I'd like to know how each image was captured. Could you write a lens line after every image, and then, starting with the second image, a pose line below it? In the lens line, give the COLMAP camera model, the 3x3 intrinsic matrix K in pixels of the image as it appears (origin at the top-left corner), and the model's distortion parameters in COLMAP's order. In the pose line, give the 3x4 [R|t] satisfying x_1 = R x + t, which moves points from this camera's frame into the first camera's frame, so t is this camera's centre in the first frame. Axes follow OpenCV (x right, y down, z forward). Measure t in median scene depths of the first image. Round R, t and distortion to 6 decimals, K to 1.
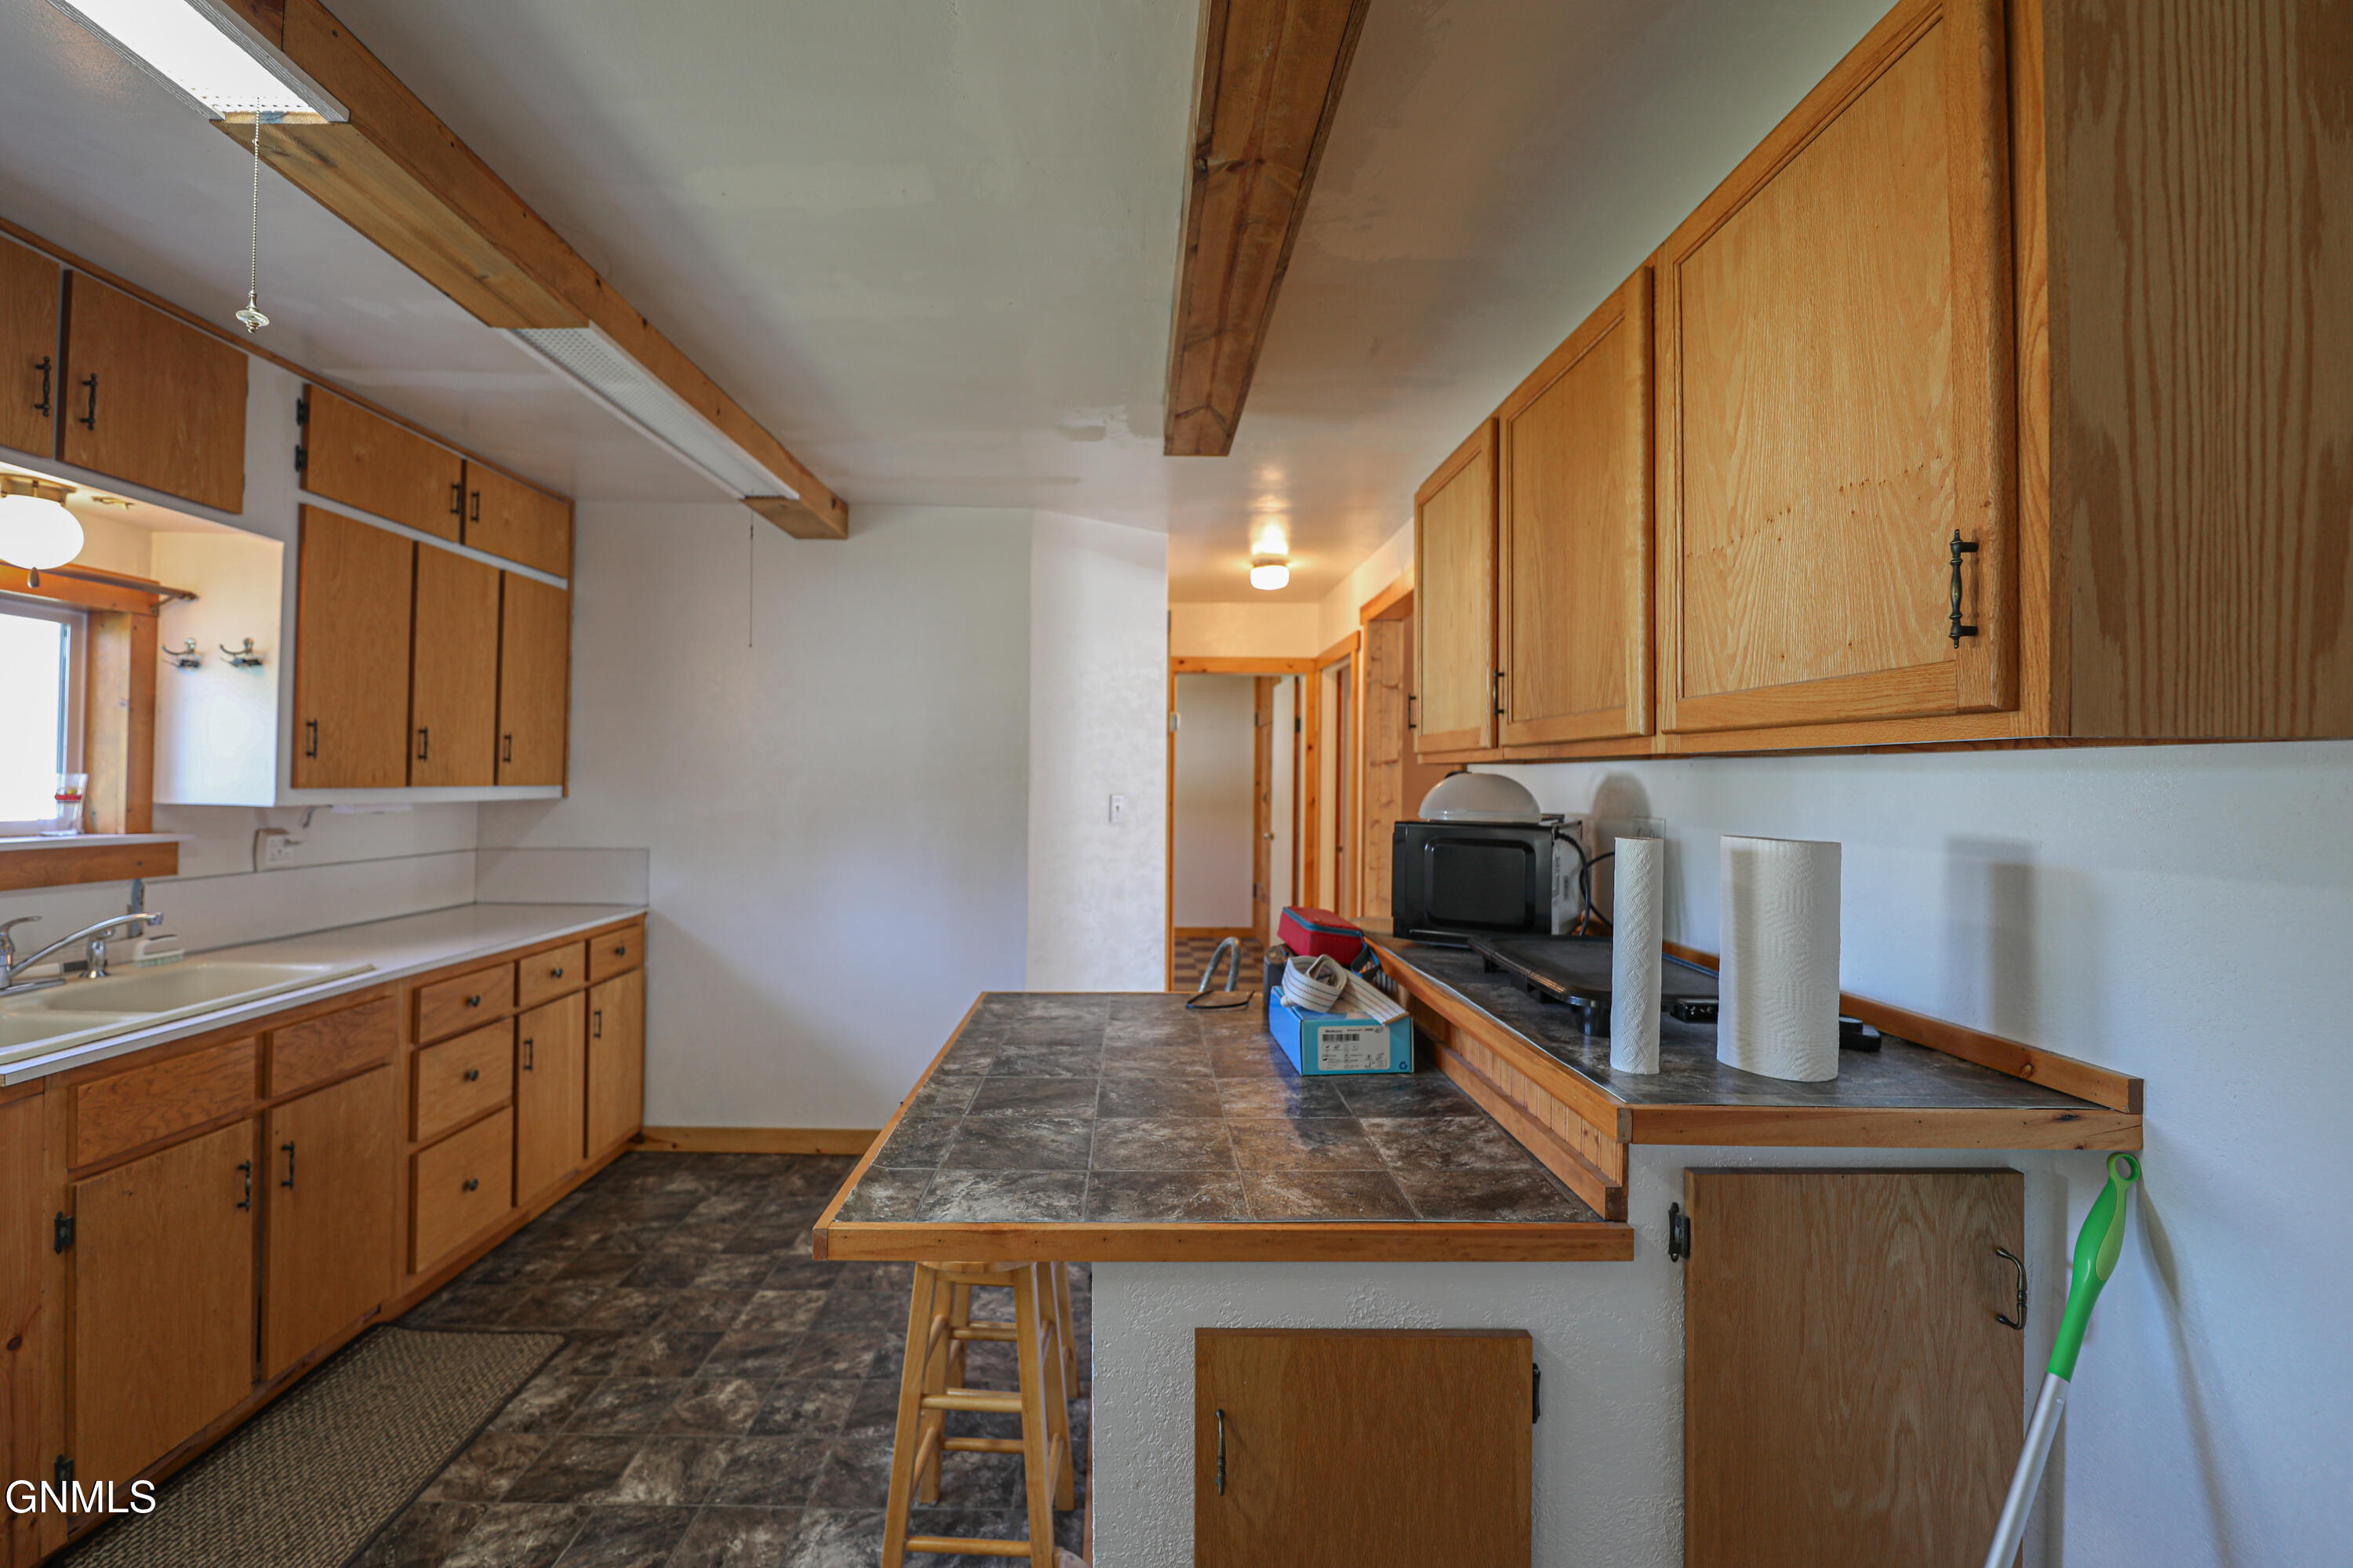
lens RADIAL K [[956.2, 0, 1165.8], [0, 956.2, 771.4], [0, 0, 1]] dist [0.000788, -0.009400]
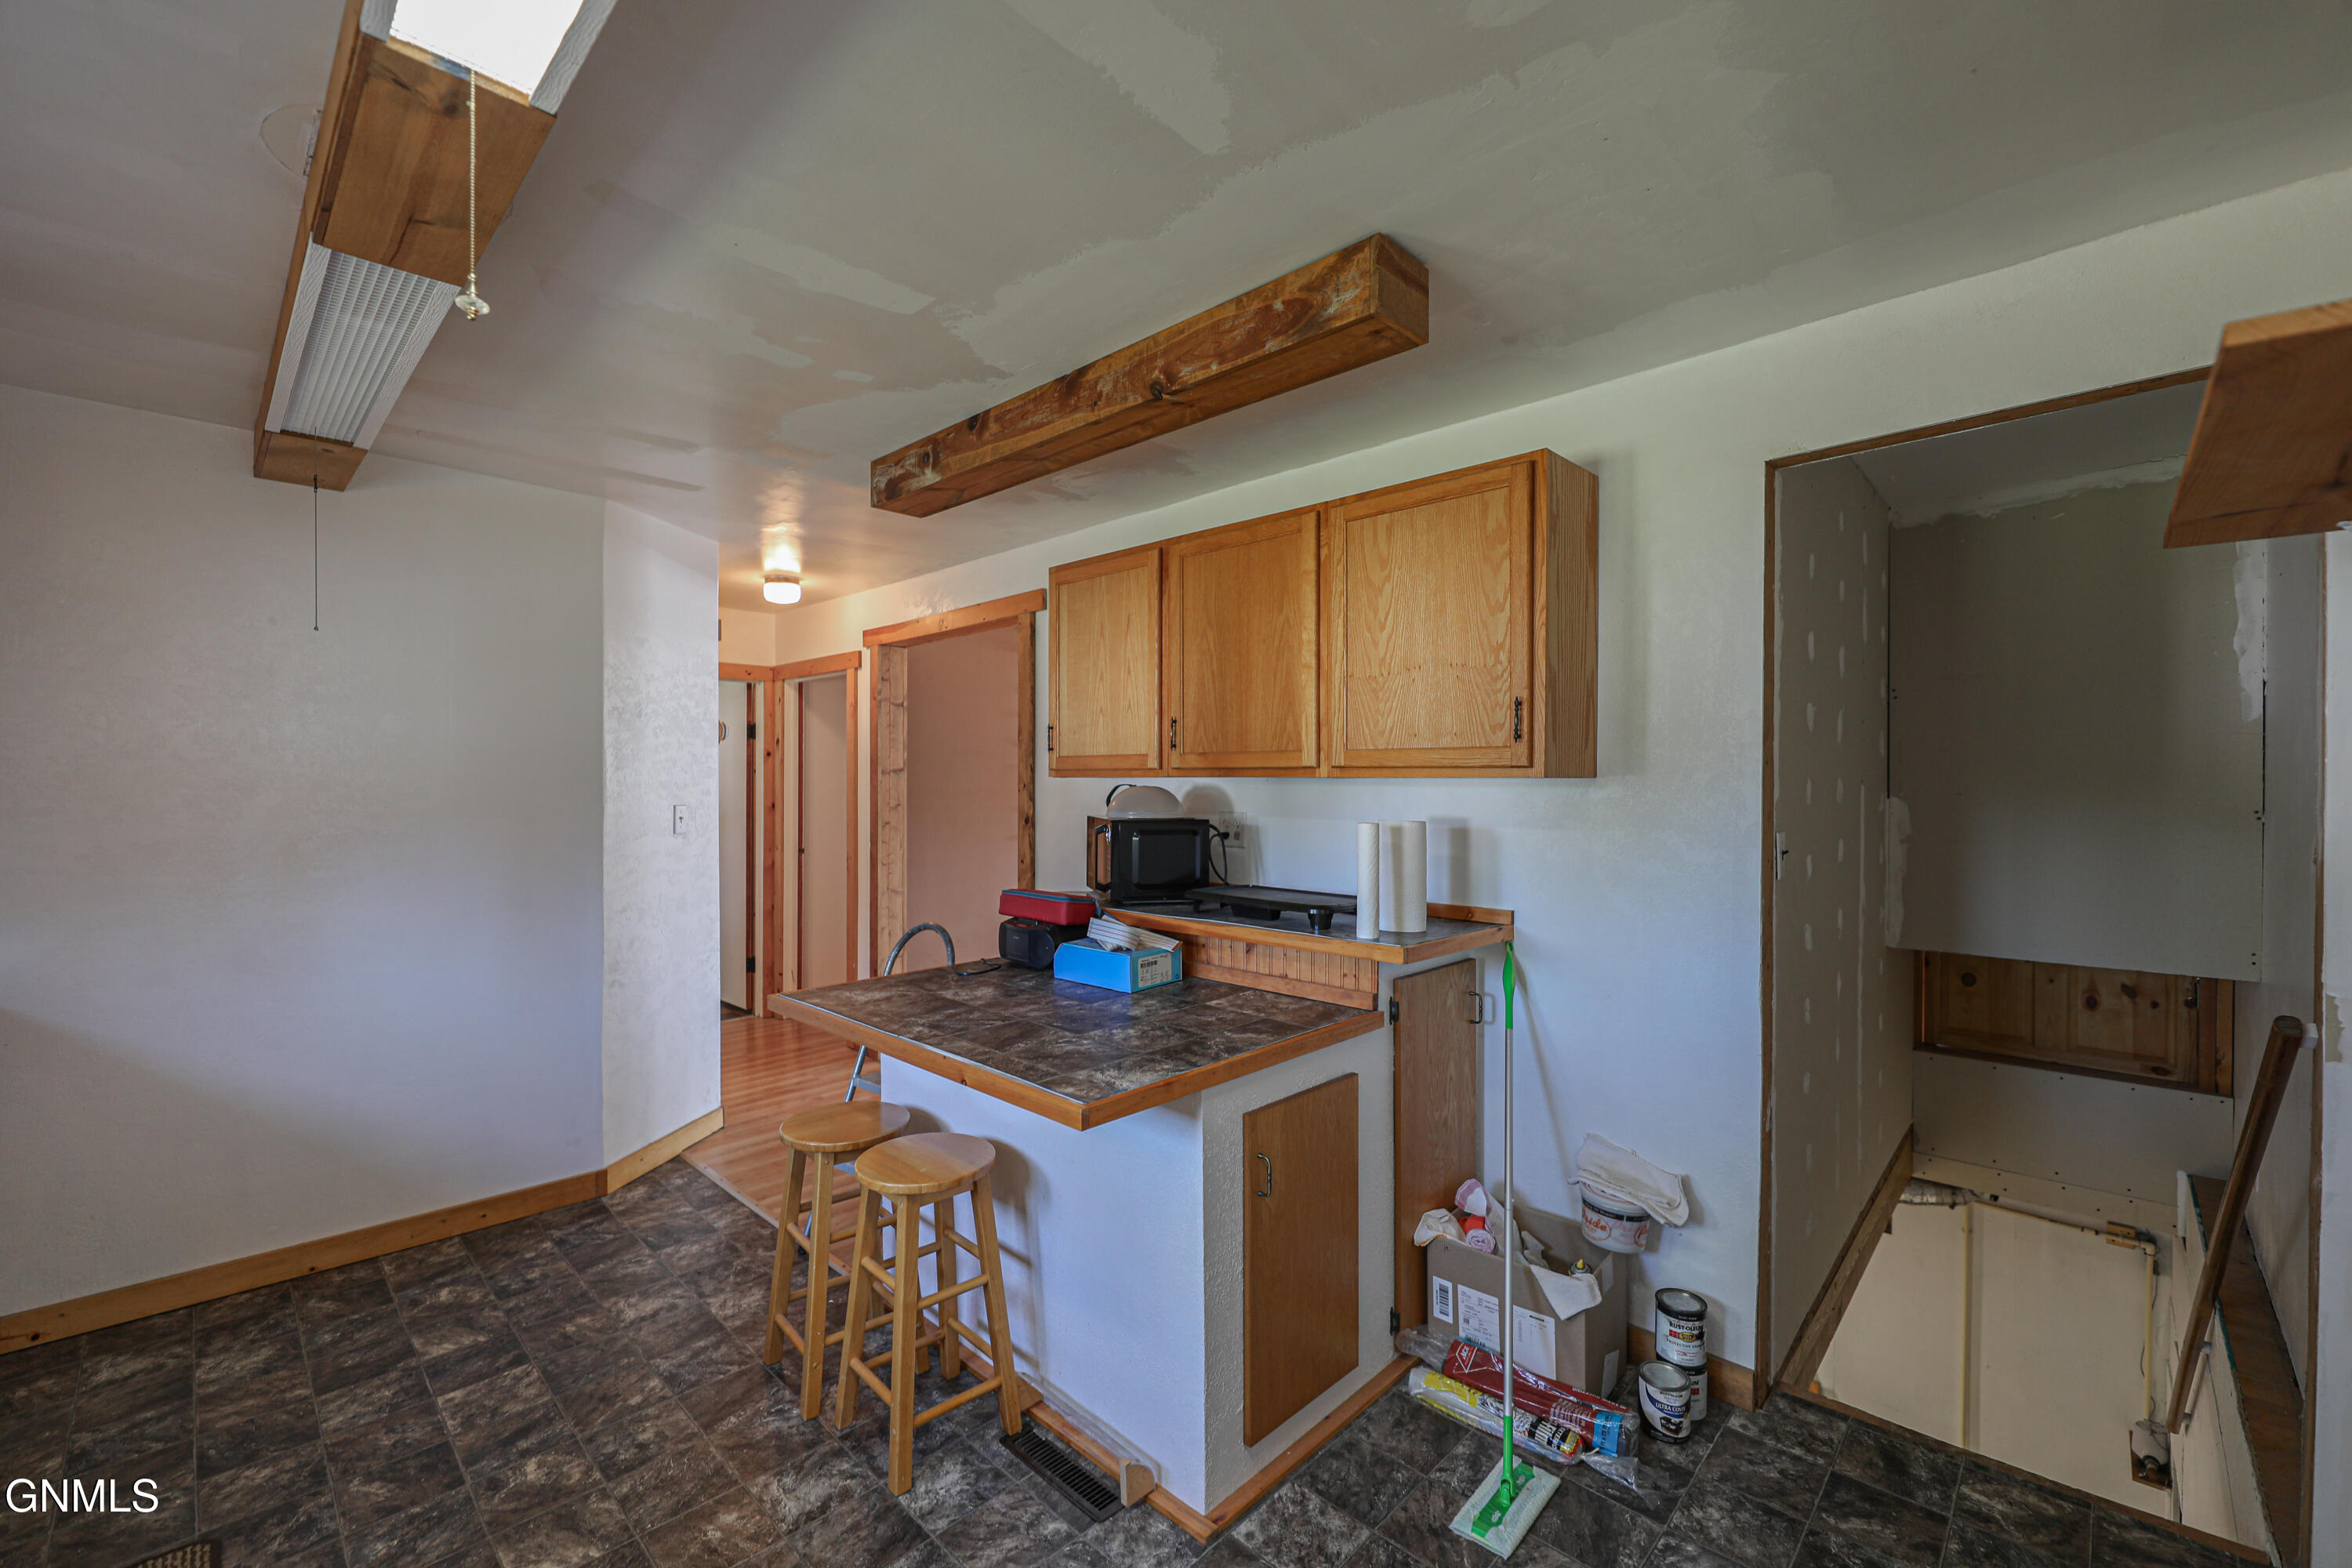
lens RADIAL K [[938.2, 0, 1173.4], [0, 938.2, 789.8], [0, 0, 1]] dist [-0.001057, -0.003531]
pose [[0.709709, -0.014262, 0.704350, -0.993167], [-0.001315, 0.999767, 0.021568, -0.034785], [-0.704493, -0.016233, 0.709525, -0.089520]]
